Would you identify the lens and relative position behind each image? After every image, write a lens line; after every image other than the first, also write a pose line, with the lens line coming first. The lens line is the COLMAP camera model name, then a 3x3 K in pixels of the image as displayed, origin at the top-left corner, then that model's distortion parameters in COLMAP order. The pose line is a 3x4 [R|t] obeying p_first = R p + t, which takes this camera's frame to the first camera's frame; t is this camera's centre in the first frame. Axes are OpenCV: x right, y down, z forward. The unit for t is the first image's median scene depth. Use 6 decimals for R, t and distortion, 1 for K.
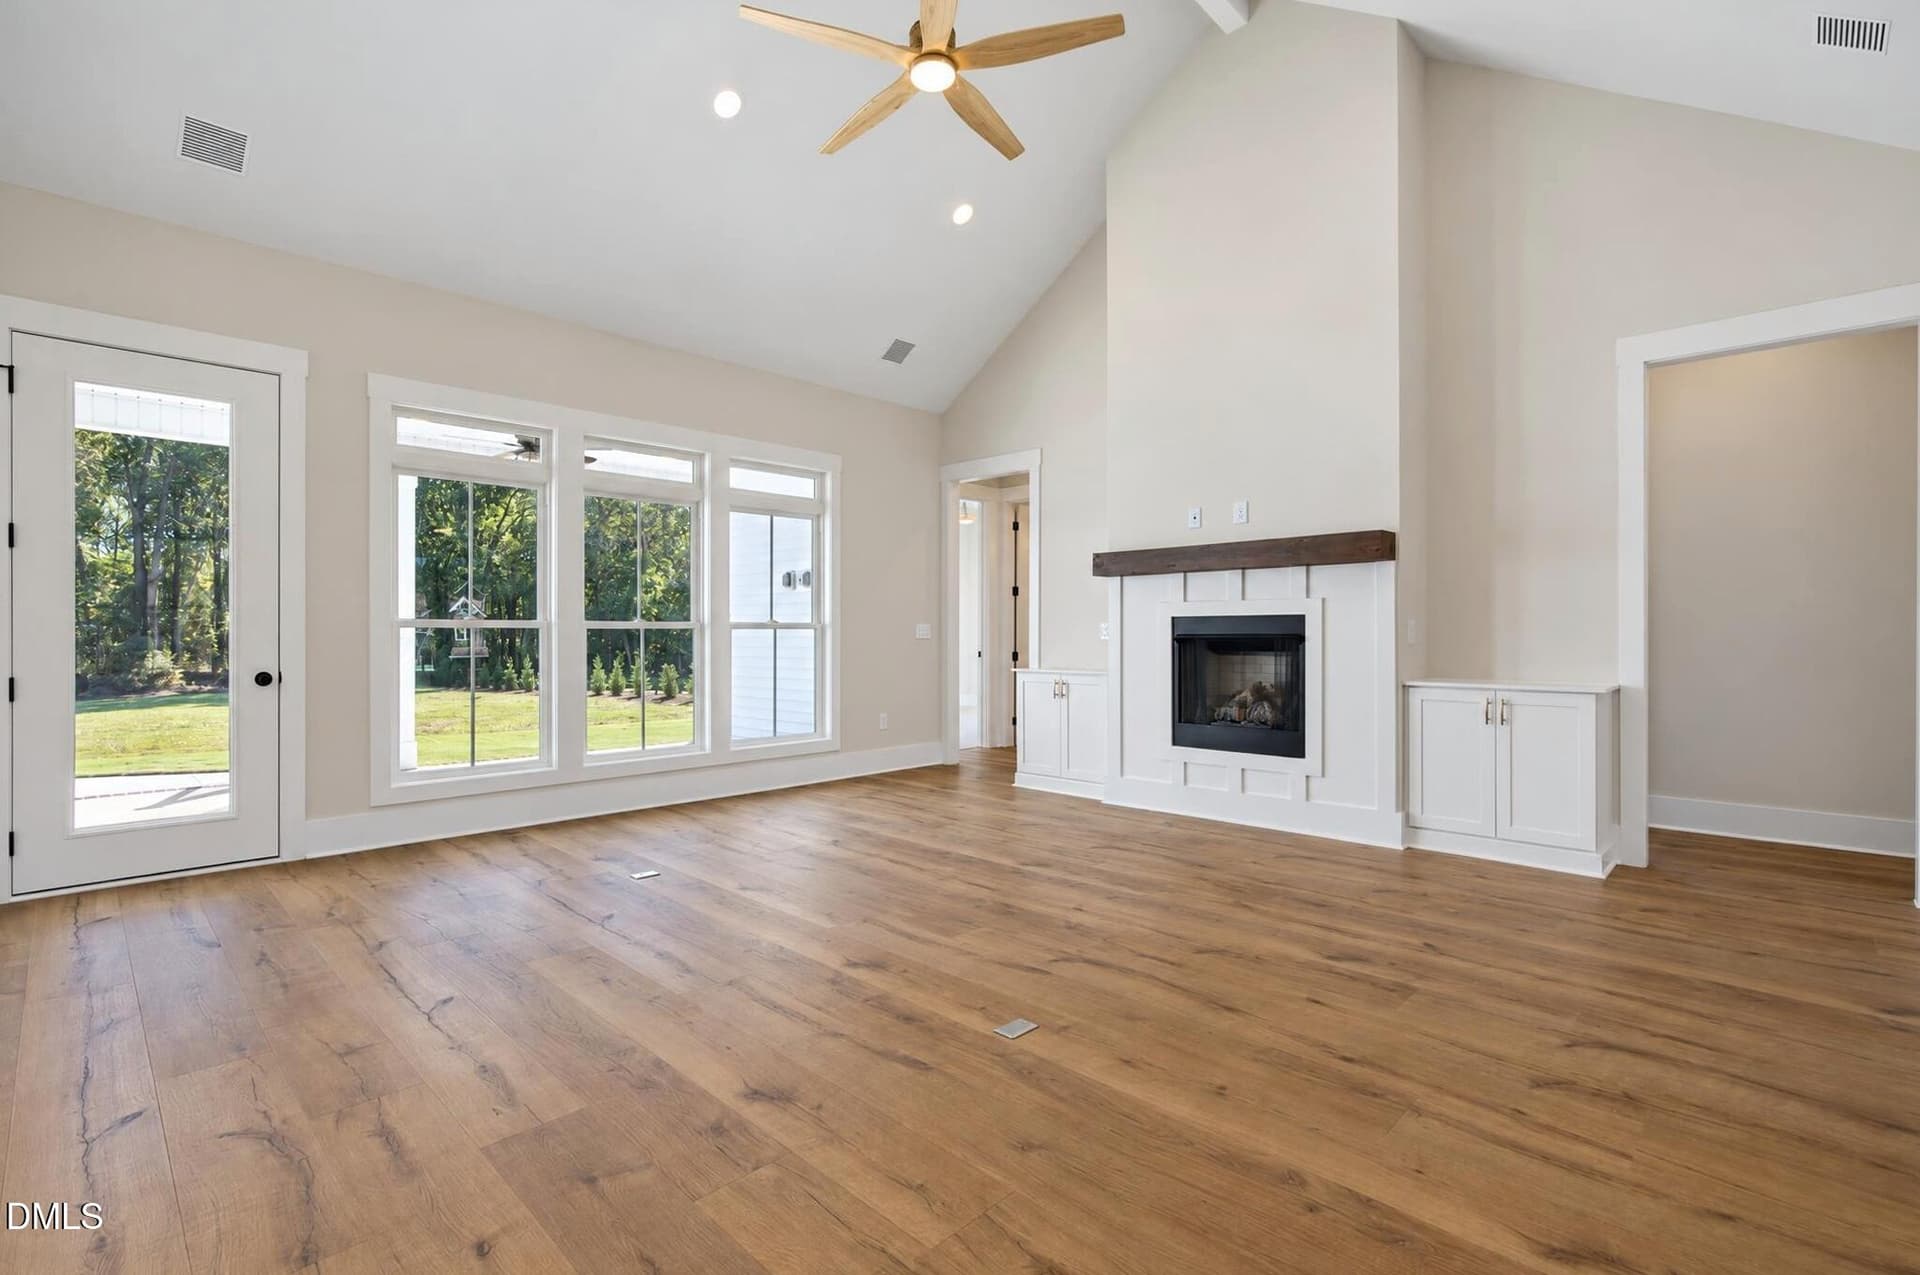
lens RADIAL K [[878.6, 0, 962.8], [0, 878.6, 635.7], [0, 0, 1]] dist [-0.001220, 0.001725]
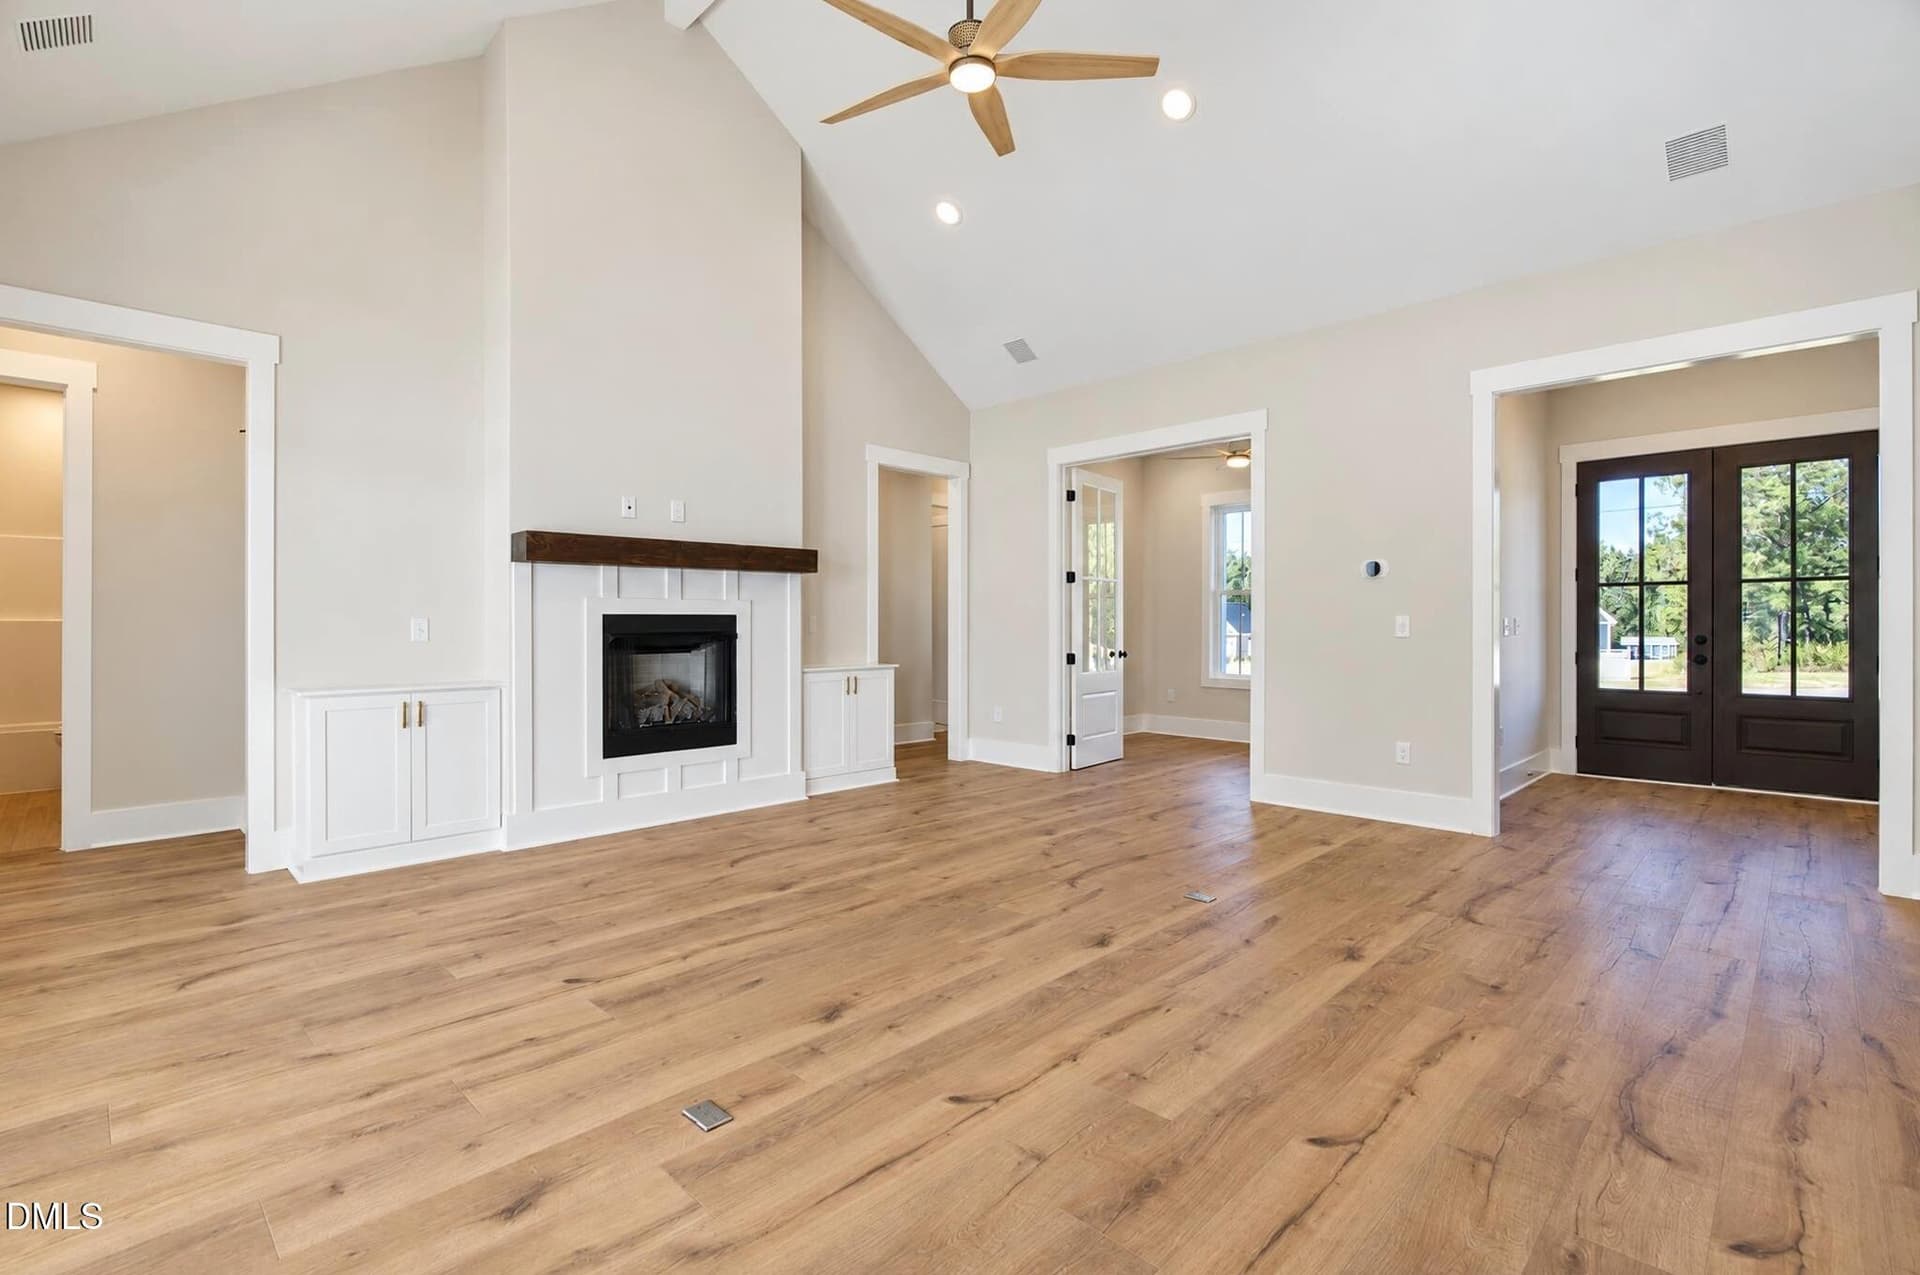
lens RADIAL K [[878.6, 0, 974.1], [0, 878.6, 626.7], [0, 0, 1]] dist [-0.001220, 0.001725]
pose [[0.002134, 0.002040, 0.999996, -0.713535], [0.009745, 0.999950, -0.002060, -0.003259], [-0.999950, 0.009749, 0.002114, 0.694605]]
